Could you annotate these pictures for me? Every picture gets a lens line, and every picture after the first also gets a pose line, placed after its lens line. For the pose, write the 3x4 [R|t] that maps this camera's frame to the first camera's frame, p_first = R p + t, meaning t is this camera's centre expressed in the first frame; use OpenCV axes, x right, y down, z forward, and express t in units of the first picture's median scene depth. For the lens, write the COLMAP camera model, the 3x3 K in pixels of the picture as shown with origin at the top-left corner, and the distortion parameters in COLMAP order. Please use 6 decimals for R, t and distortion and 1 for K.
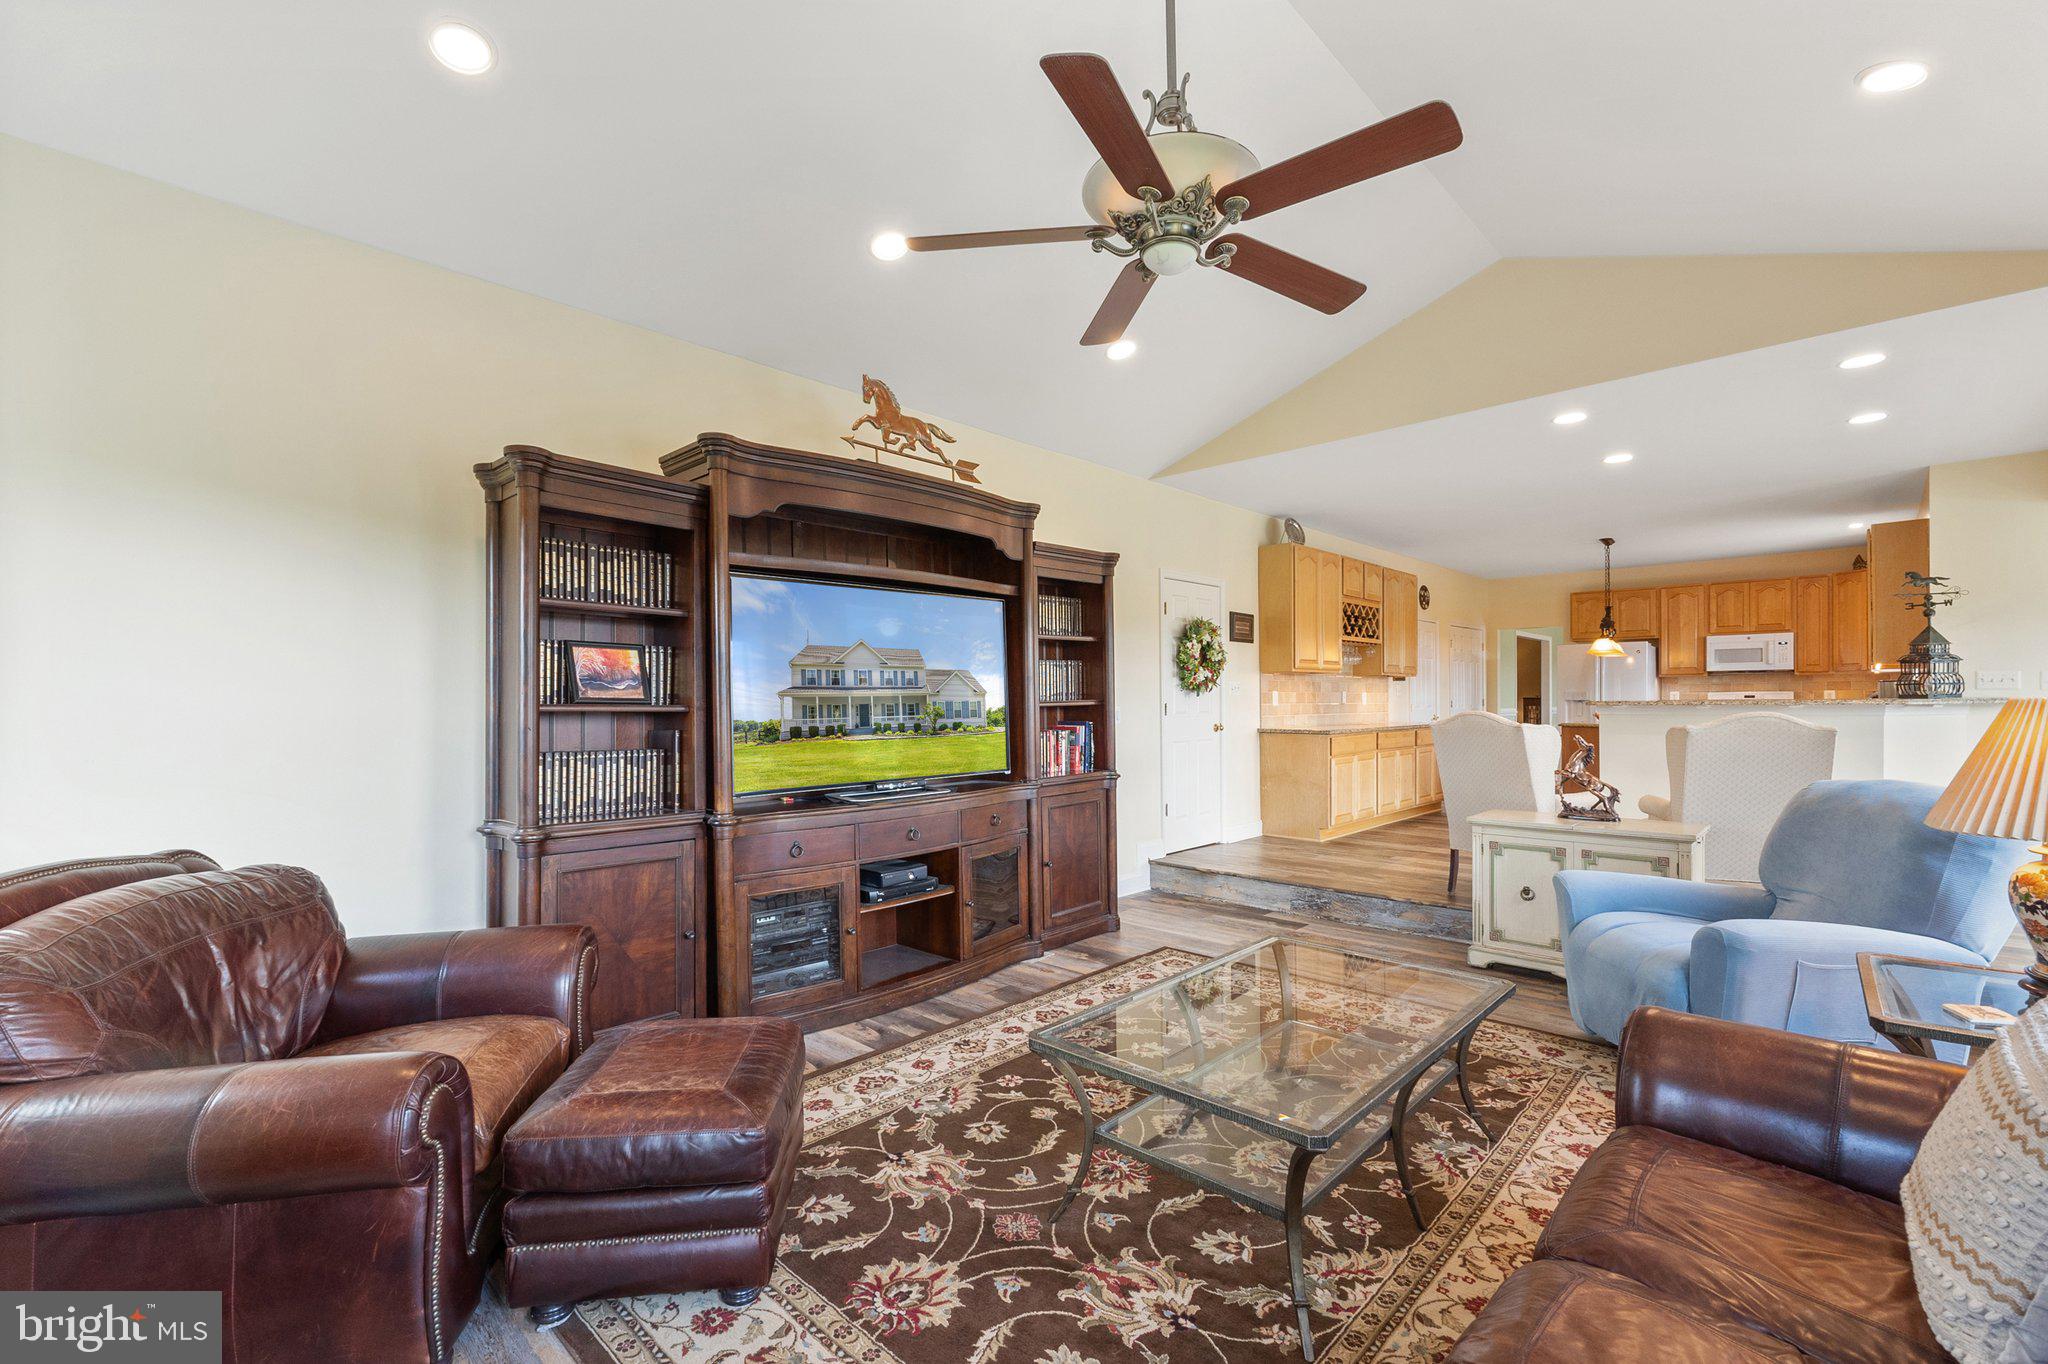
lens RADIAL K [[886.3, 0, 1058.4], [0, 886.3, 689.4], [0, 0, 1]] dist [0.059034, 0.000021]
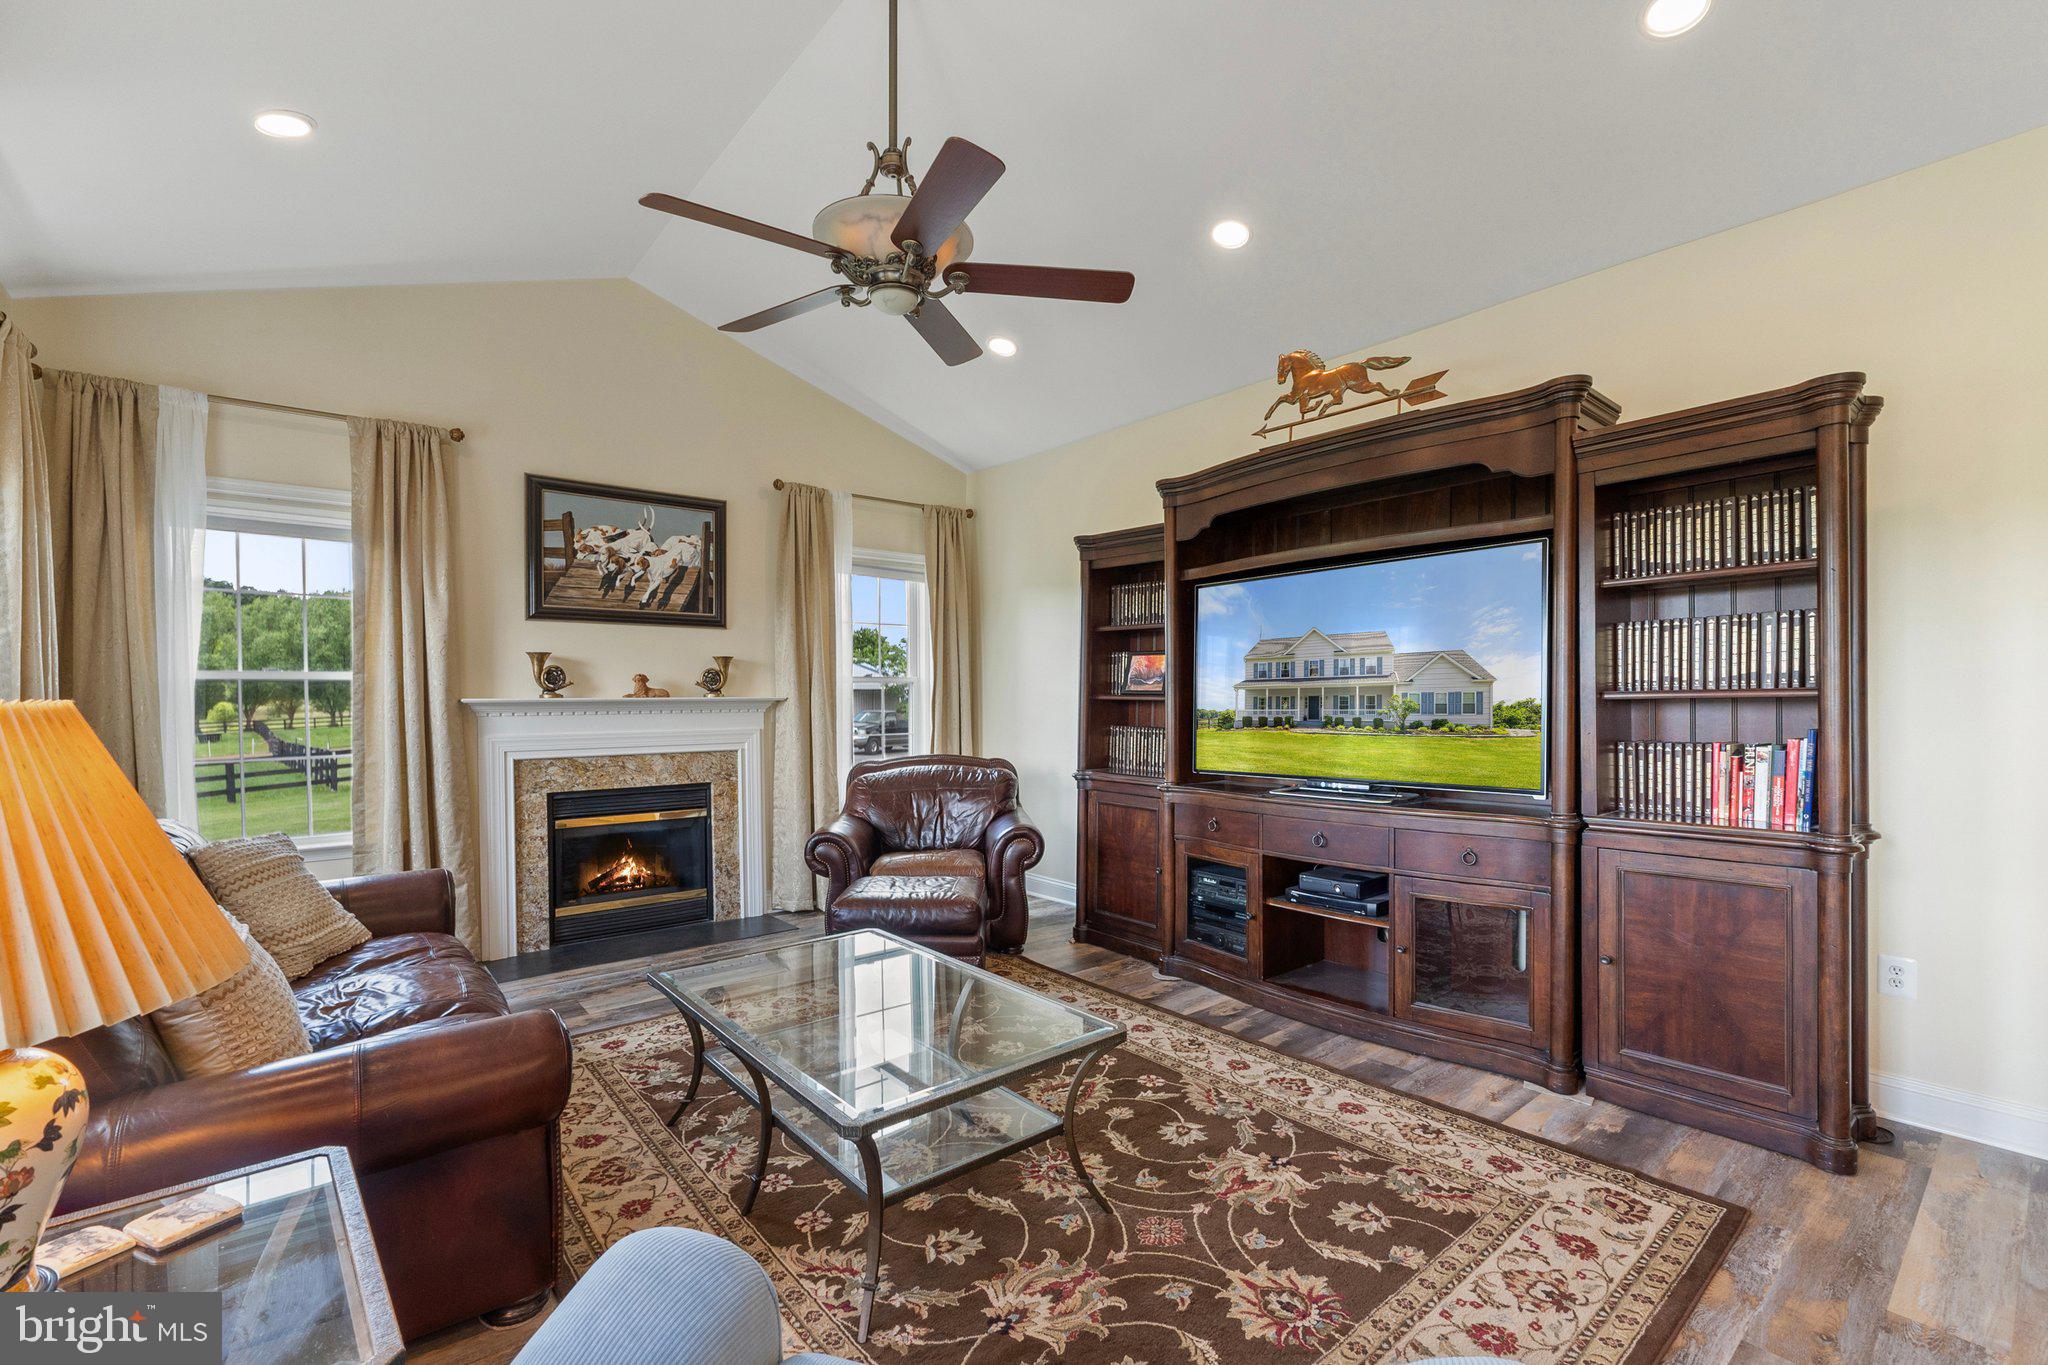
lens RADIAL K [[895.3, 0, 1025.2], [0, 895.3, 701.9], [0, 0, 1]] dist [0.006552, -0.000157]
pose [[-0.128329, 0.014374, -0.991628, 0.759619], [0.021894, 0.999692, 0.011658, 0.005467], [0.991490, -0.020215, -0.128604, 0.813324]]
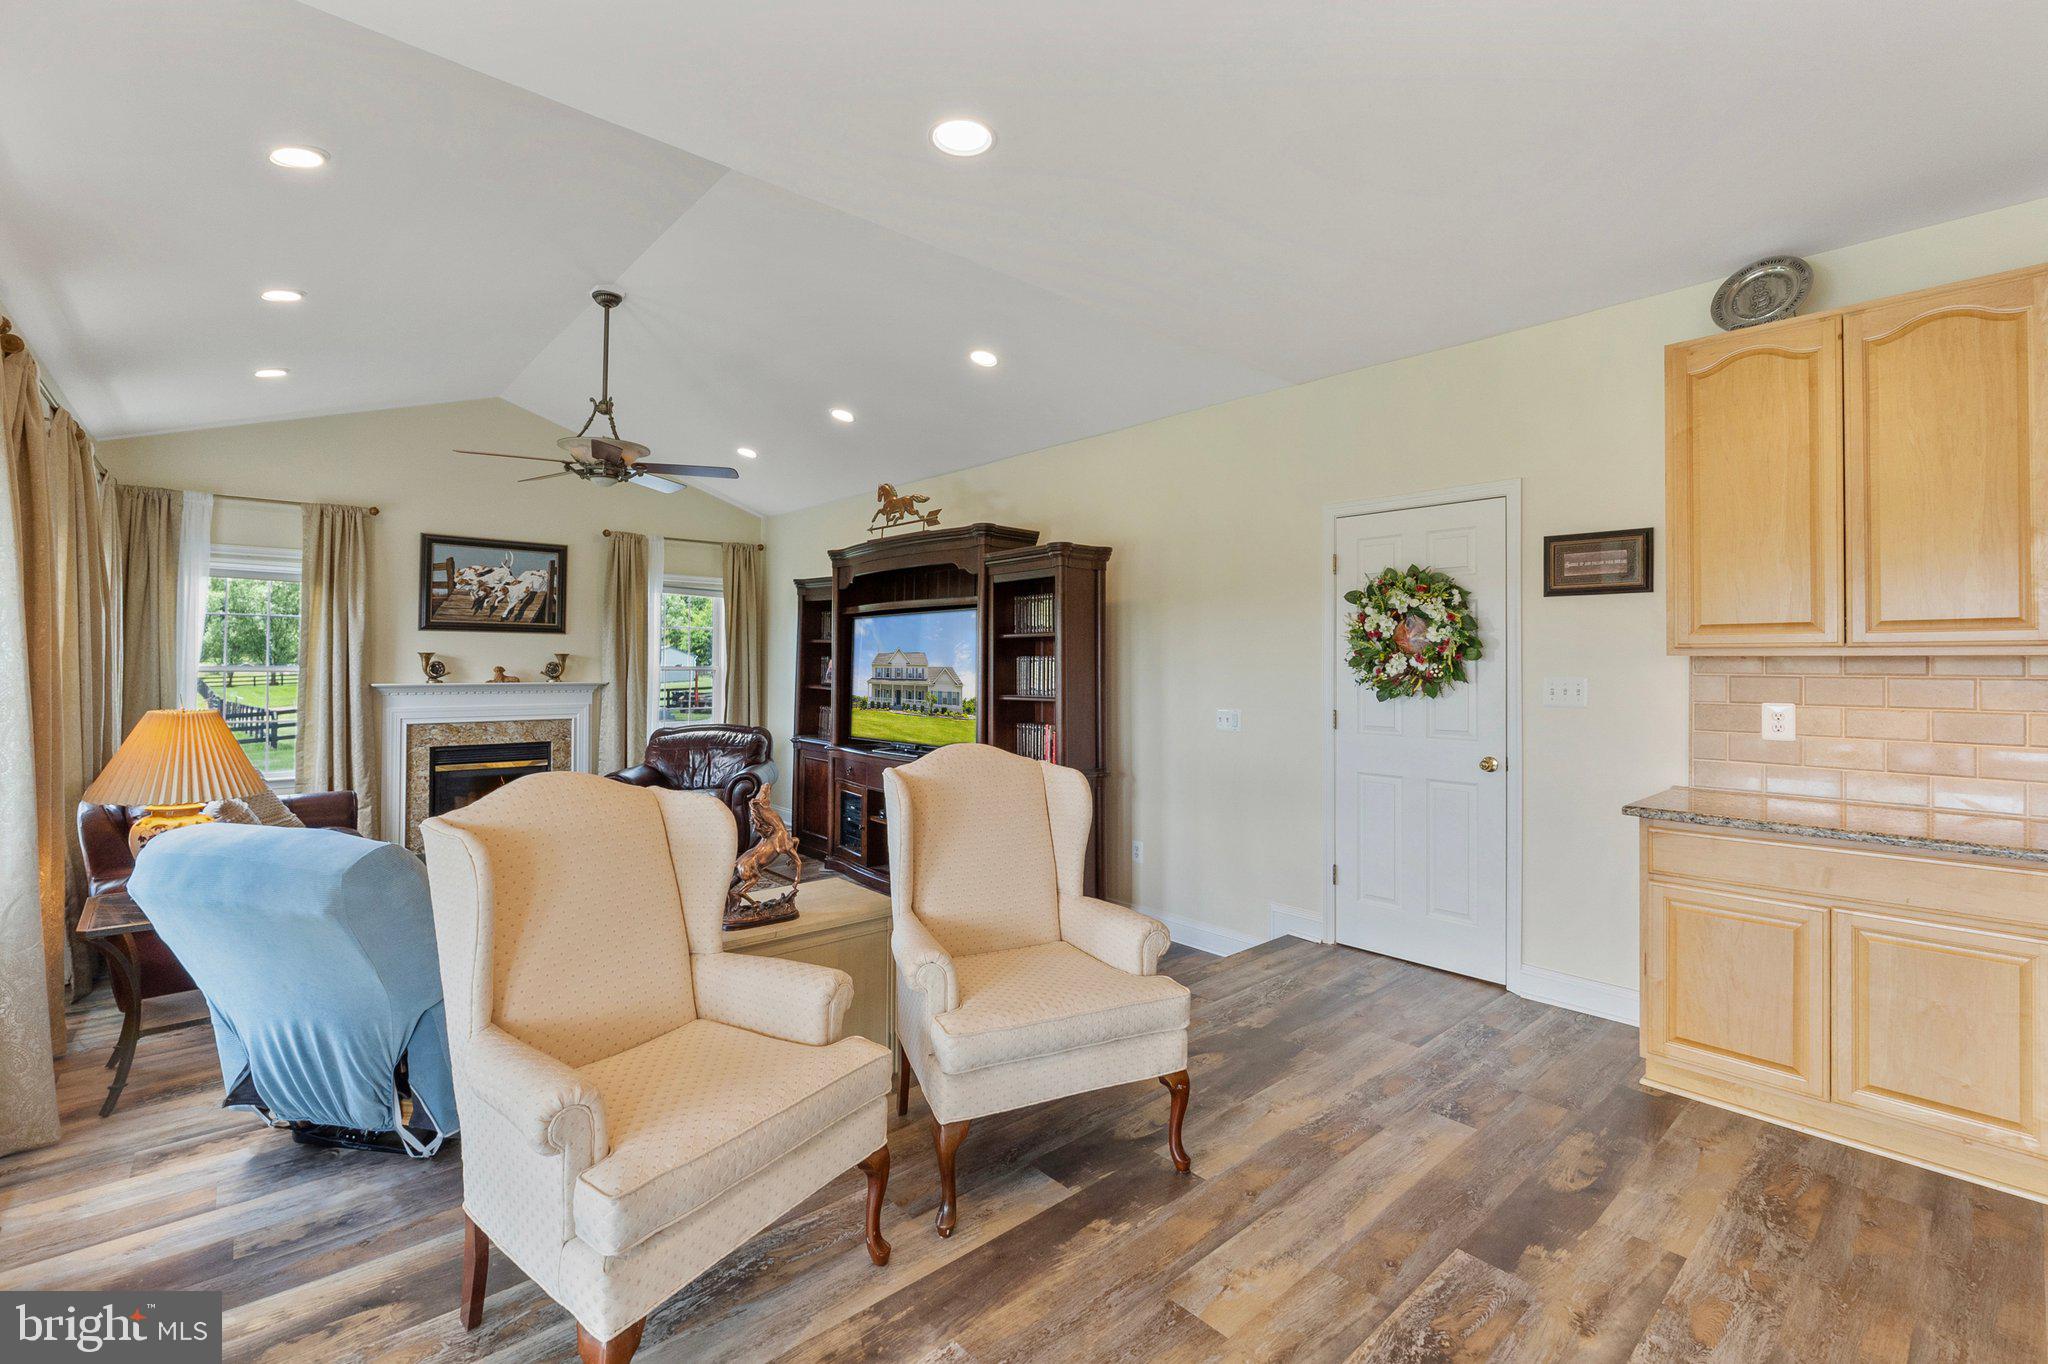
lens RADIAL K [[906.5, 0, 1020.7], [0, 906.5, 643.6], [0, 0, 1]] dist [0.000188, 0.000074]
pose [[-0.097886, -0.012262, -0.995122, 1.321849], [0.009321, 0.999869, -0.013237, -0.042298], [0.995154, -0.010572, -0.097759, 1.357412]]
